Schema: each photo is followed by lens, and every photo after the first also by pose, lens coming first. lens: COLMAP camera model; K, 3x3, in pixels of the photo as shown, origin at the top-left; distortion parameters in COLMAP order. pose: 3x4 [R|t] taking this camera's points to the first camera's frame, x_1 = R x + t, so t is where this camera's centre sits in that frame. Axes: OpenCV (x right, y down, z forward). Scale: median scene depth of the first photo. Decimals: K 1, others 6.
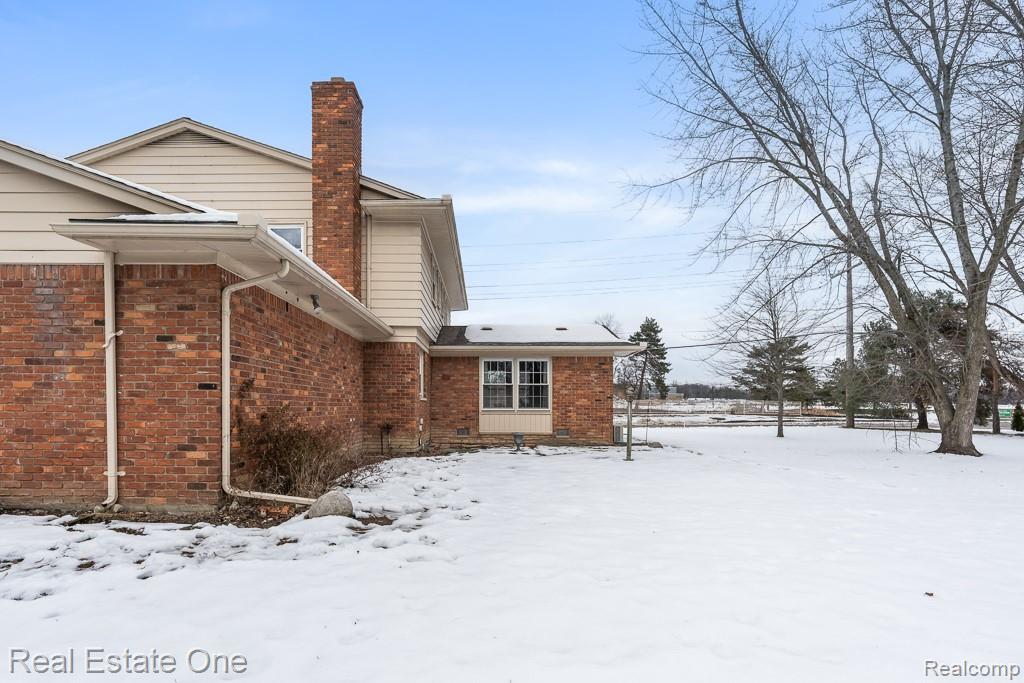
lens RADIAL K [[545.4, 0, 511.9], [0, 545.4, 394.9], [0, 0, 1]] dist [-0.000093, -0.000140]
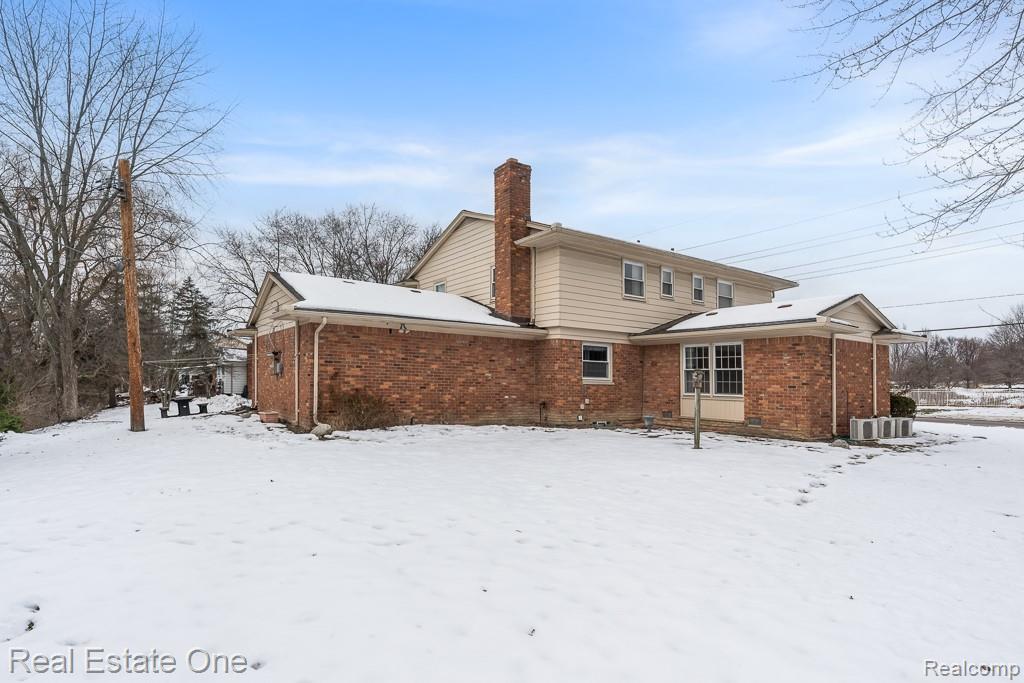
lens RADIAL K [[555.5, 0, 514.2], [0, 555.5, 367.5], [0, 0, 1]] dist [0.000456, 0.000004]
pose [[0.568012, -0.013832, -0.822904, 0.637002], [-0.004012, 0.999800, -0.019574, -0.001941], [0.823010, 0.014420, 0.567843, 0.134080]]
